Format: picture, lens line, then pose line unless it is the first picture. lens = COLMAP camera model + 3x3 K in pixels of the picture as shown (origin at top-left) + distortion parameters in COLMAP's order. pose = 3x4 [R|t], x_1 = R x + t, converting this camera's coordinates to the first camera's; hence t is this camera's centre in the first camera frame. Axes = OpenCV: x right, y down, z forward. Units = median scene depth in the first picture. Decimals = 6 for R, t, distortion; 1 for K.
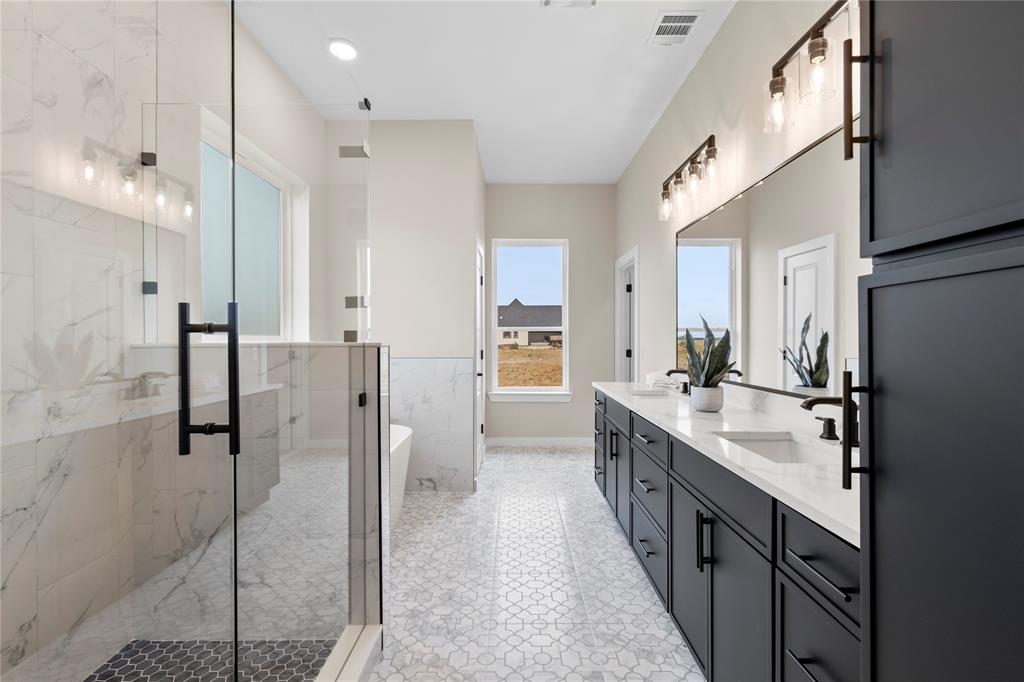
lens RADIAL K [[444.7, 0, 512.0], [0, 444.7, 341.0], [0, 0, 1]] dist [0.012384, -0.000058]
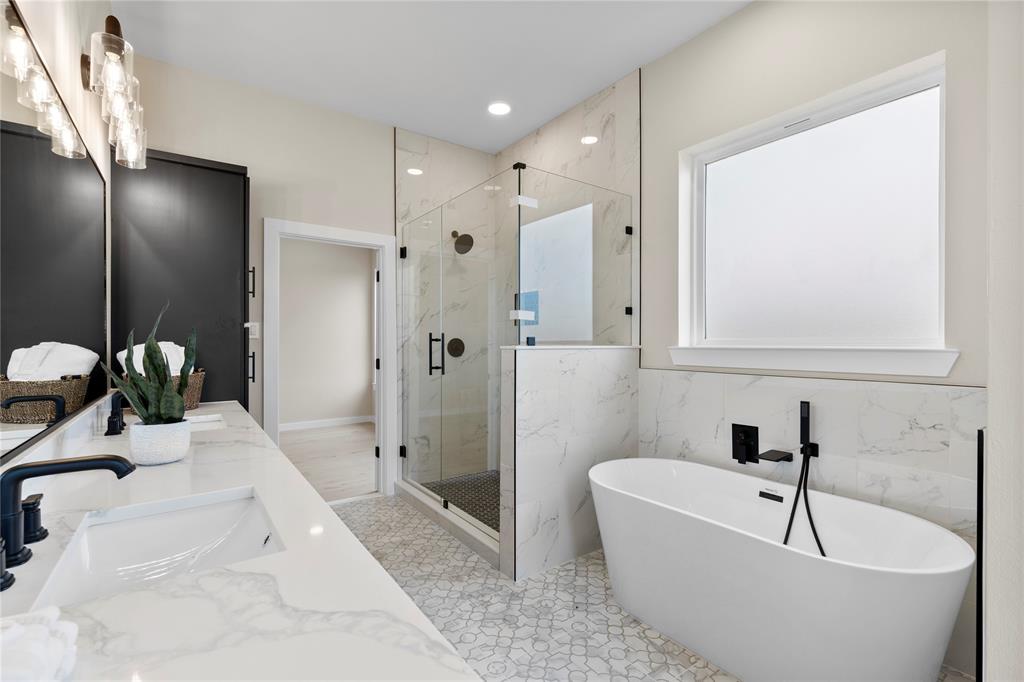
lens RADIAL K [[460.6, 0, 518.1], [0, 460.6, 342.9], [0, 0, 1]] dist [0.008798, -0.000519]
pose [[-0.802393, 0.002370, -0.596791, 0.502127], [-0.002086, 0.999975, 0.006776, -0.013290], [0.596792, 0.006682, -0.802368, 2.156421]]
